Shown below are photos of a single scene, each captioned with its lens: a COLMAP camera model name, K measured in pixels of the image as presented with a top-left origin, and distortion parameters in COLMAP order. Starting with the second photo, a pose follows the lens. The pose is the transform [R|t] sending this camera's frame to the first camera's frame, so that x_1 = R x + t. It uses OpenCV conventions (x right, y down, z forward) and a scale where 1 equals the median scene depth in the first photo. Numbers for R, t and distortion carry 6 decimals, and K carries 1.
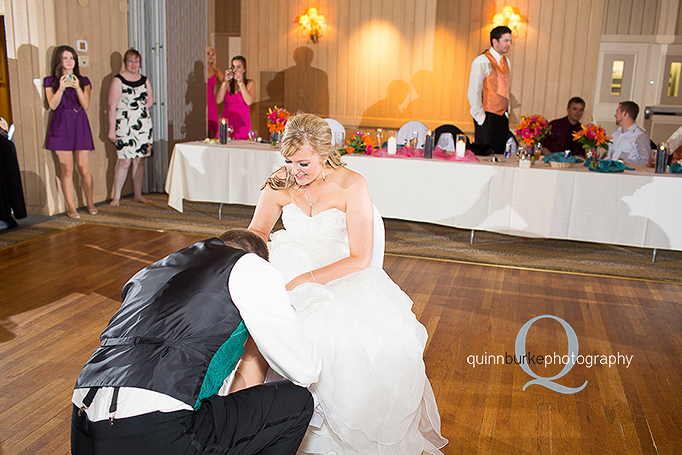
lens RADIAL K [[670.2, 0, 341.0], [0, 670.2, 227.5], [0, 0, 1]] dist [-0.098253, 0.123829]
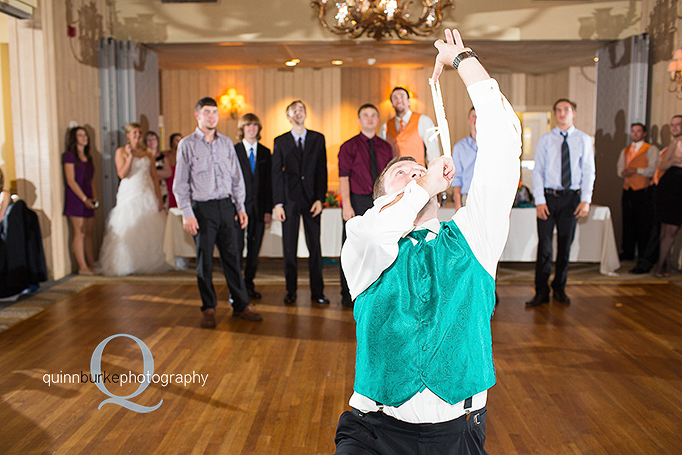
lens RADIAL K [[670.2, 0, 341.0], [0, 670.2, 227.5], [0, 0, 1]] dist [-0.098253, 0.123829]
pose [[0.969882, -0.062440, 0.235435, -0.145230], [0.086070, 0.992083, -0.091456, 0.022631], [-0.227860, 0.108965, 0.967578, -0.113783]]
